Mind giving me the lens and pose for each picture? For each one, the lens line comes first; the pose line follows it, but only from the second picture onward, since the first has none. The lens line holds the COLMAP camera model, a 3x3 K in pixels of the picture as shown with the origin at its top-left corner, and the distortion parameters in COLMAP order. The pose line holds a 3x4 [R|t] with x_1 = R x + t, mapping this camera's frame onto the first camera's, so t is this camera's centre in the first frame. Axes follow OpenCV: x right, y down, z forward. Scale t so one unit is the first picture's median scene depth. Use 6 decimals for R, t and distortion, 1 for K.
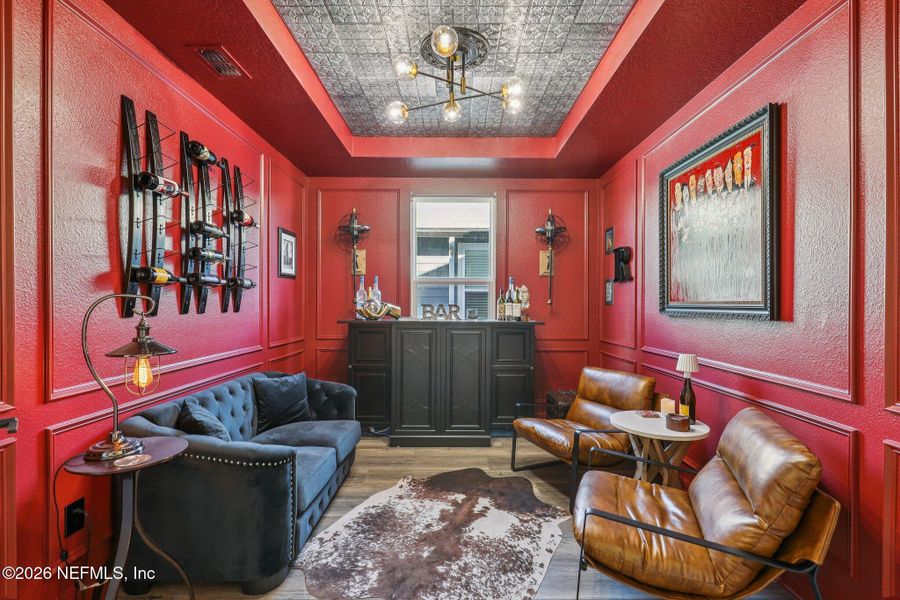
lens RADIAL K [[405.3, 0, 454.9], [0, 405.3, 301.9], [0, 0, 1]] dist [-0.002708, 0.000065]
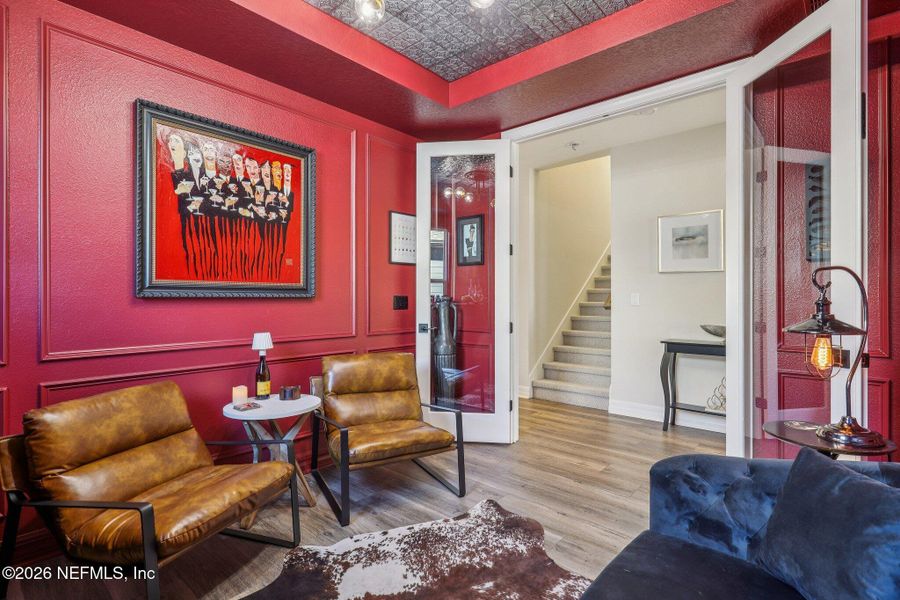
lens RADIAL K [[412.7, 0, 458.8], [0, 412.7, 299.7], [0, 0, 1]] dist [-0.004053, 0.000080]
pose [[-0.737332, -0.011293, 0.675437, -0.571423], [-0.004503, 0.999920, 0.011802, 0.032274], [-0.675516, 0.005661, -0.737324, 1.610870]]
